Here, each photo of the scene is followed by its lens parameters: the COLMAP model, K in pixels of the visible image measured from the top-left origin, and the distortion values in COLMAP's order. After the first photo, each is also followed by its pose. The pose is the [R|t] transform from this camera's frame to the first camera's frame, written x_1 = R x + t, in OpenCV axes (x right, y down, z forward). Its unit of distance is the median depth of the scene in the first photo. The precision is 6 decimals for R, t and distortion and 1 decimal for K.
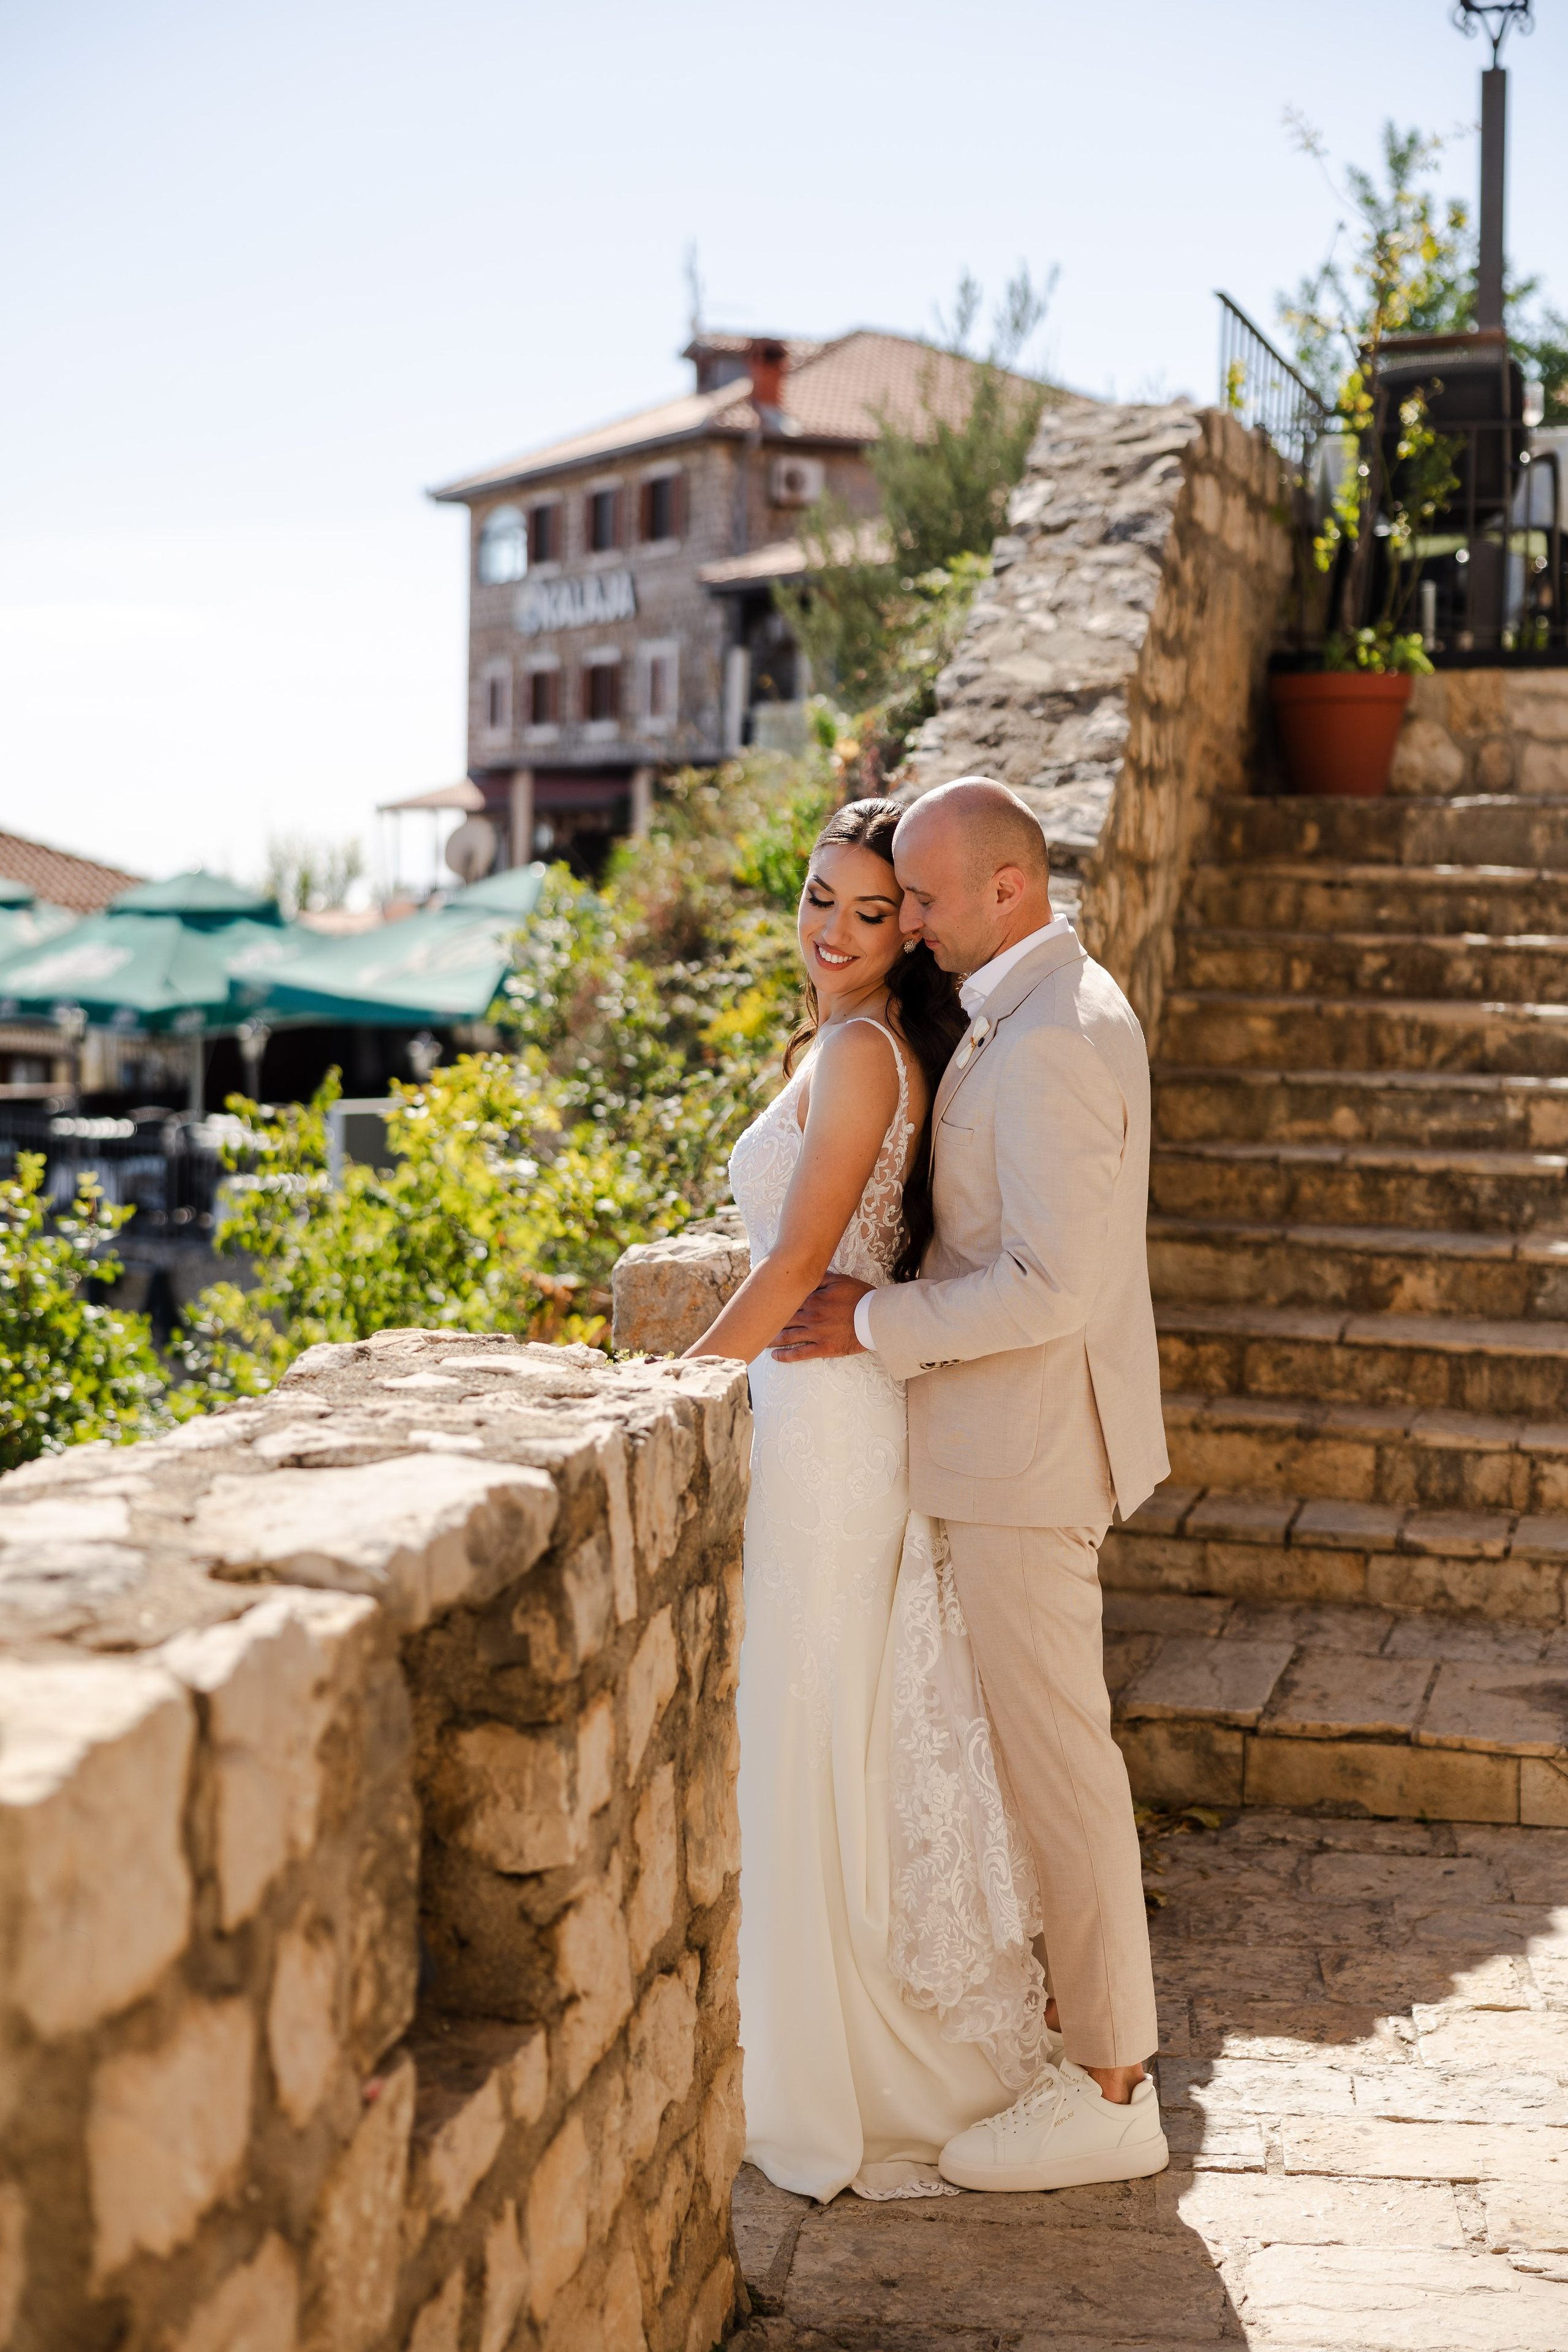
lens RADIAL K [[3476.3, 0, 805.2], [0, 3476.3, 1165.0], [0, 0, 1]] dist [0.084325, 0.000000]
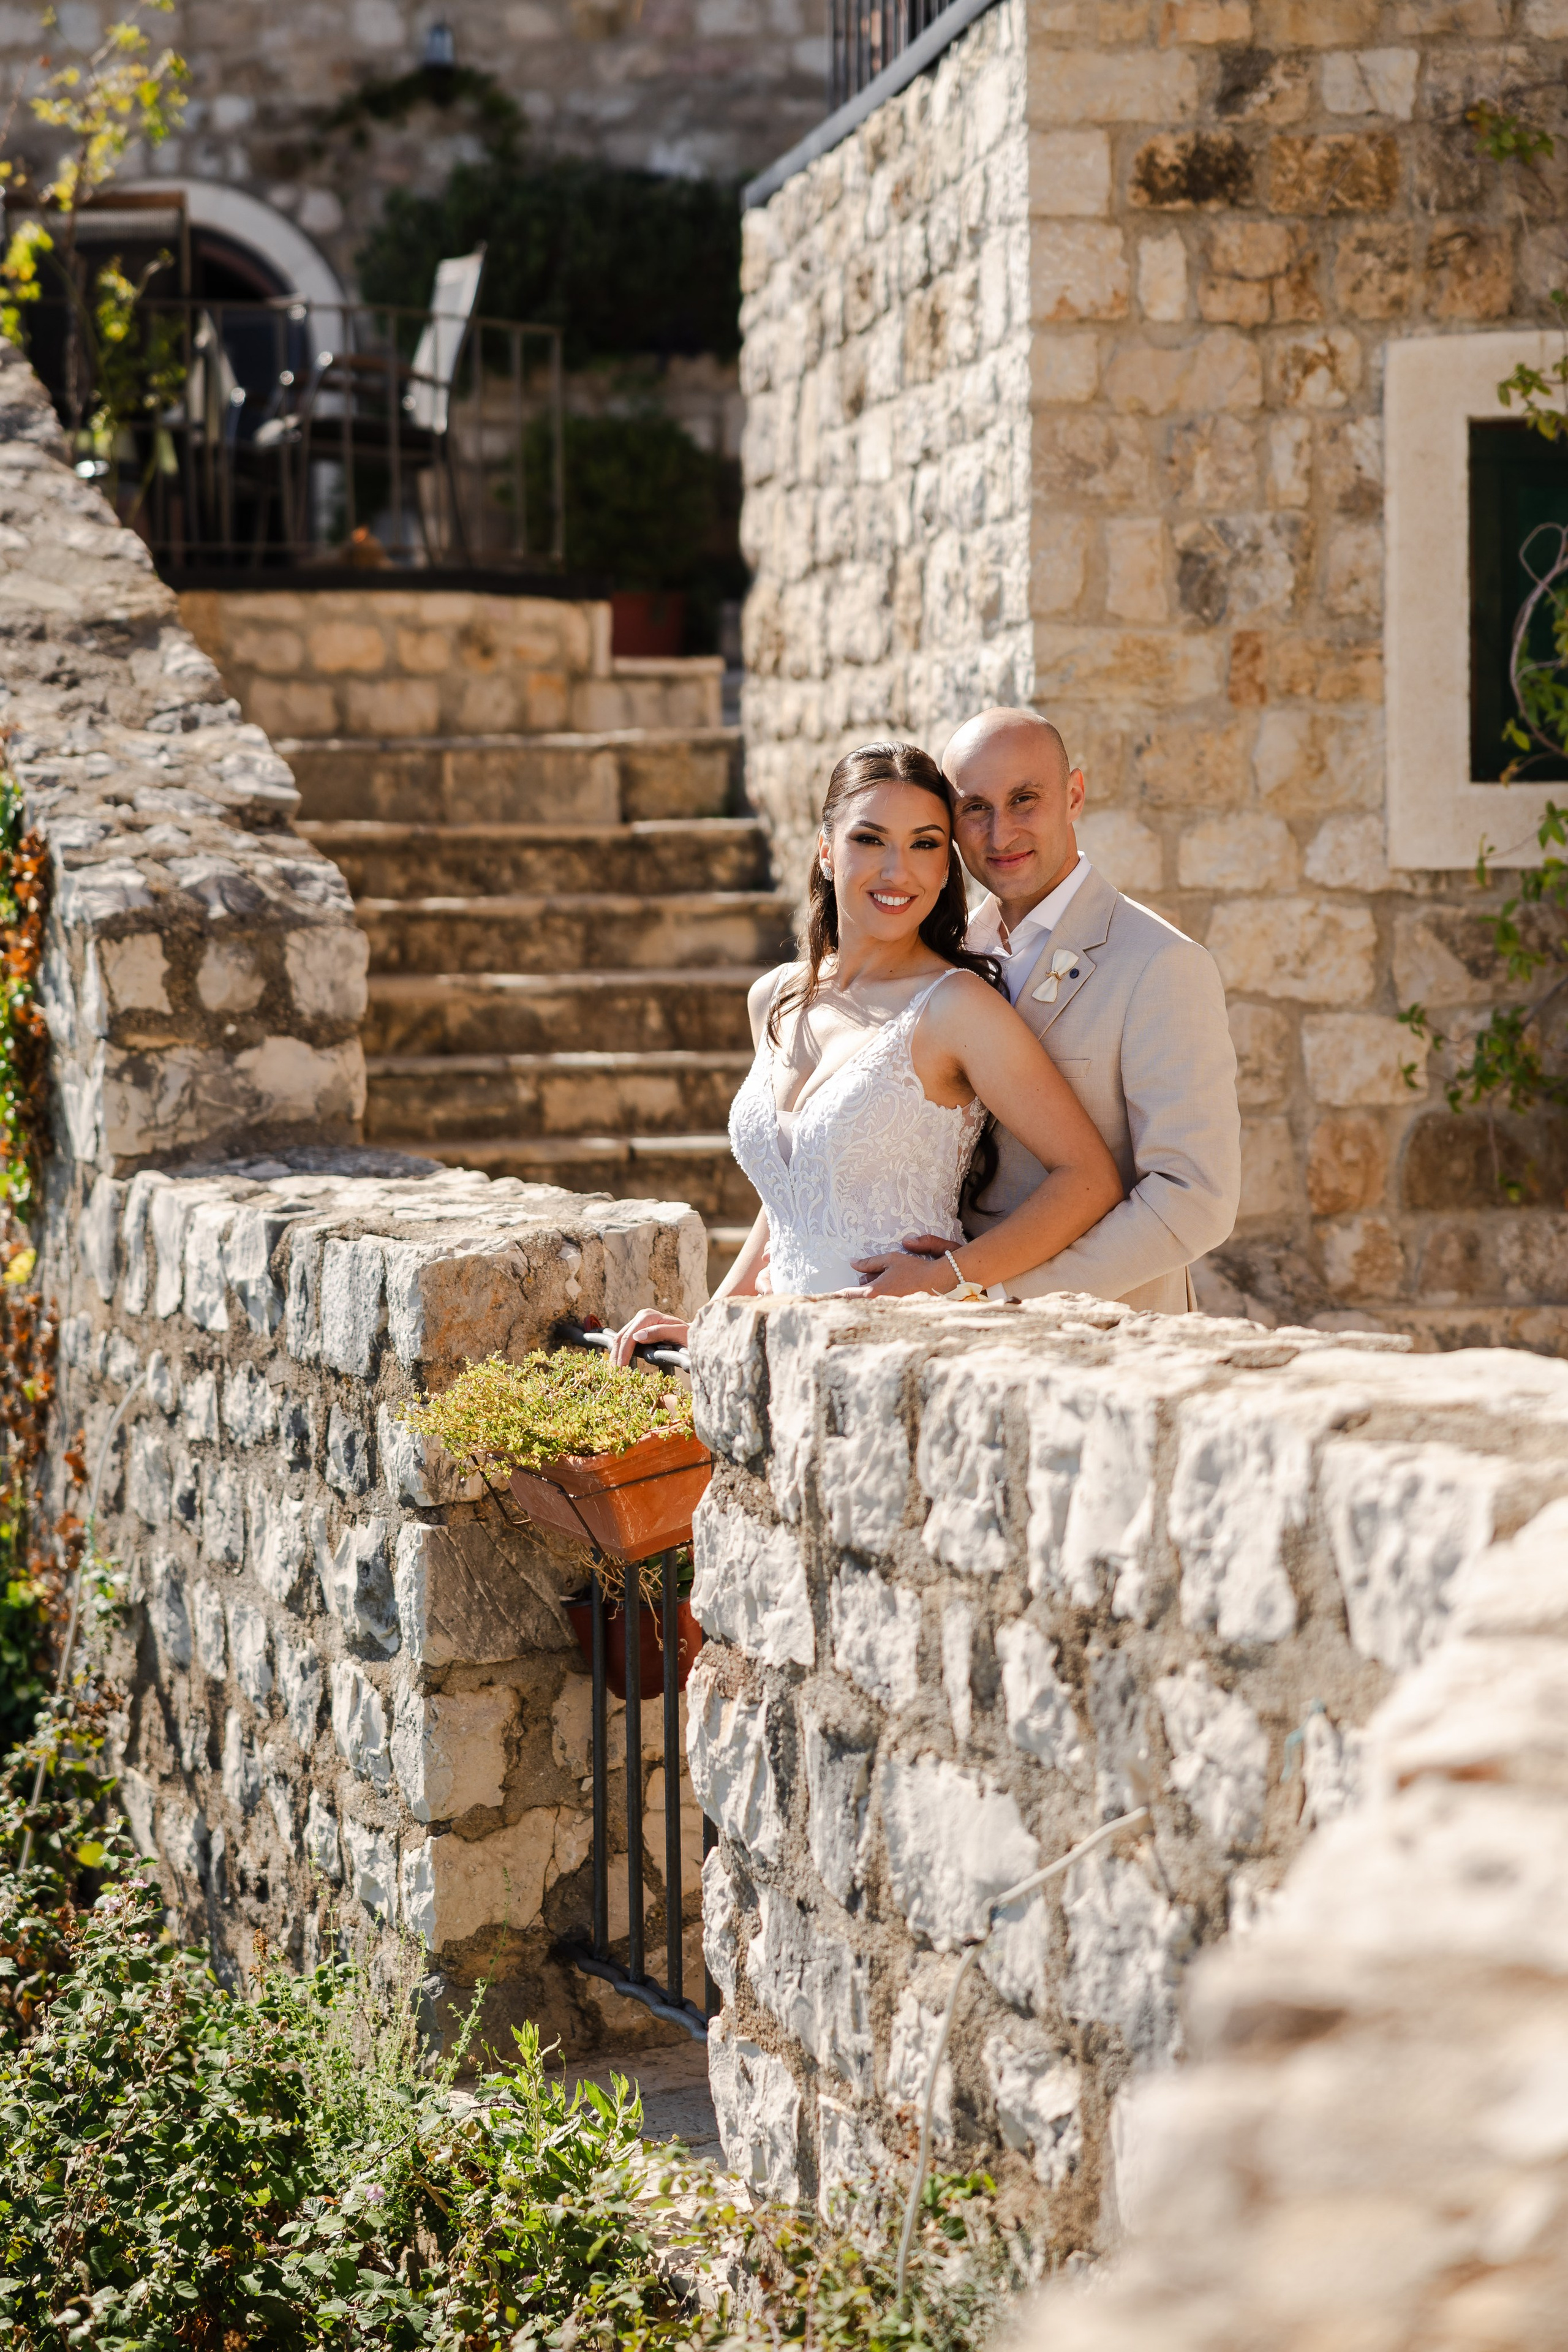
lens RADIAL K [[4649.2, 0, 795.8], [0, 4649.2, 1093.7], [0, 0, 1]] dist [0.144028, 0.000000]
pose [[0.844623, -0.053828, 0.532648, -0.685294], [0.070921, 0.997414, -0.011663, 0.006594], [-0.530643, 0.047627, 0.846257, -0.074938]]
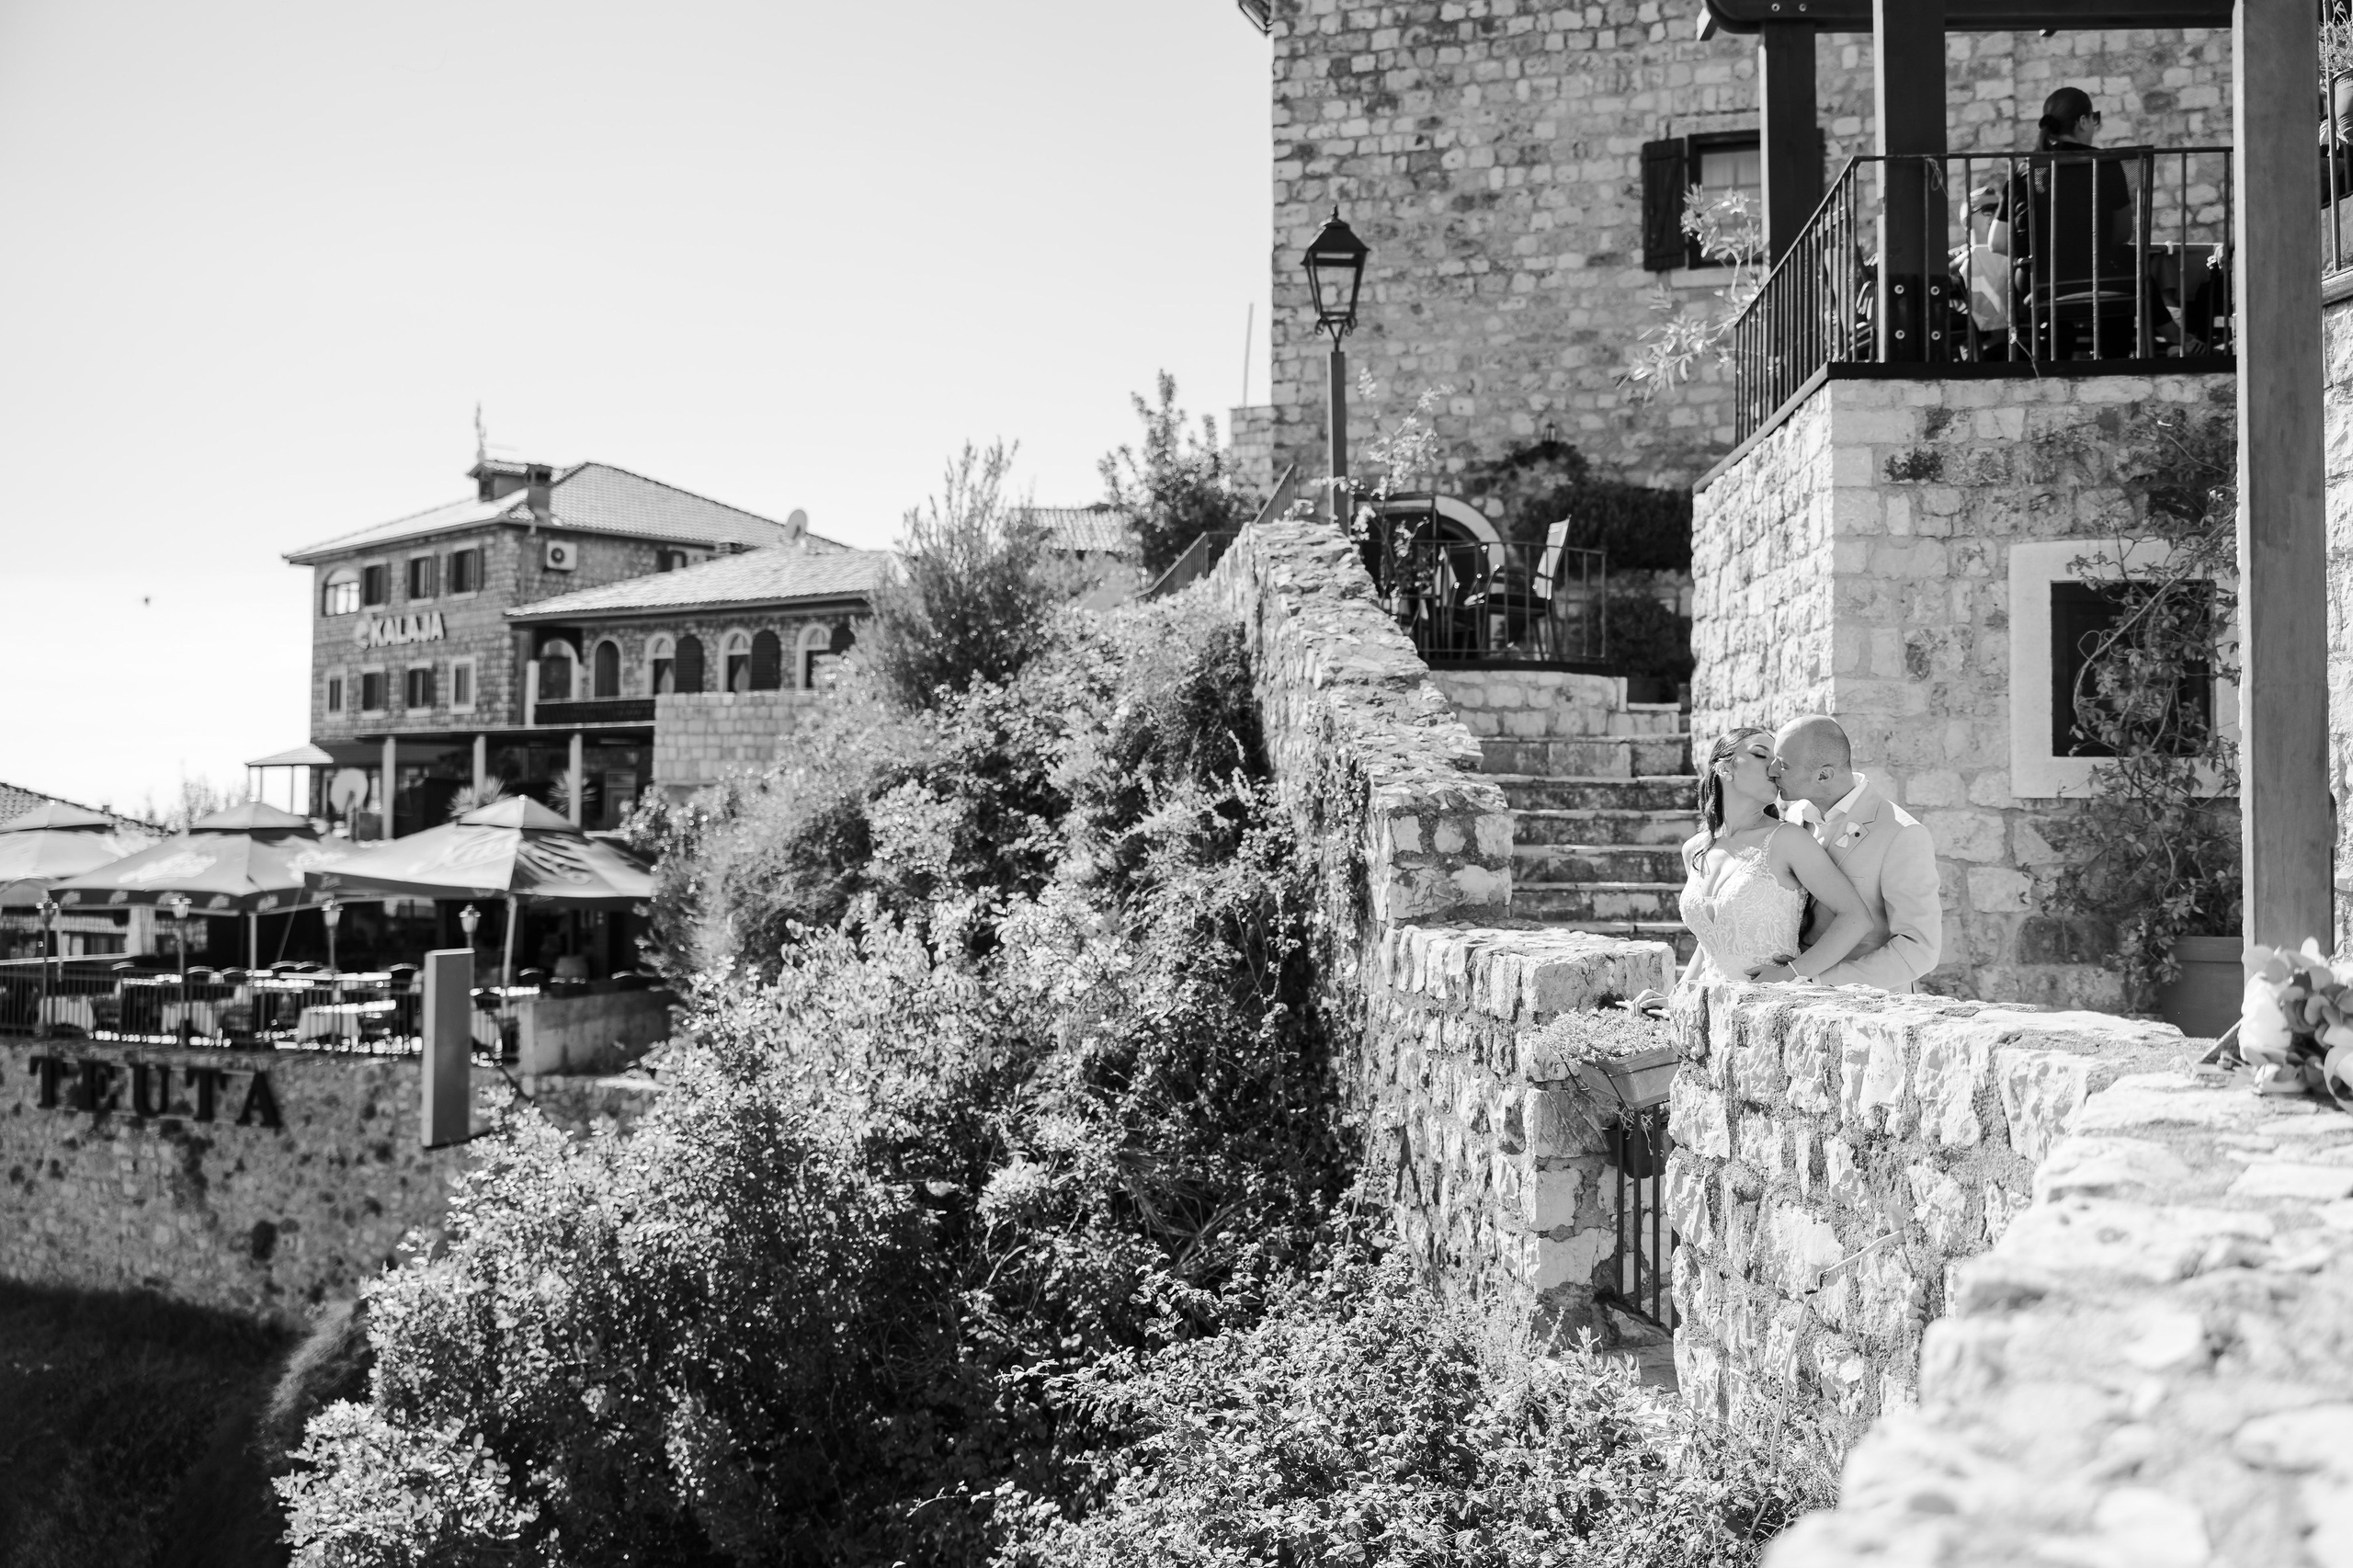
lens RADIAL K [[2140.9, 0, 1276.7], [0, 2140.9, 792.2], [0, 0, 1]] dist [-0.015820, -0.004199]
pose [[0.934206, -0.012275, 0.356523, -0.676811], [0.043560, 0.995854, -0.079854, 0.021858], [-0.354064, 0.090130, 0.930868, -0.048127]]
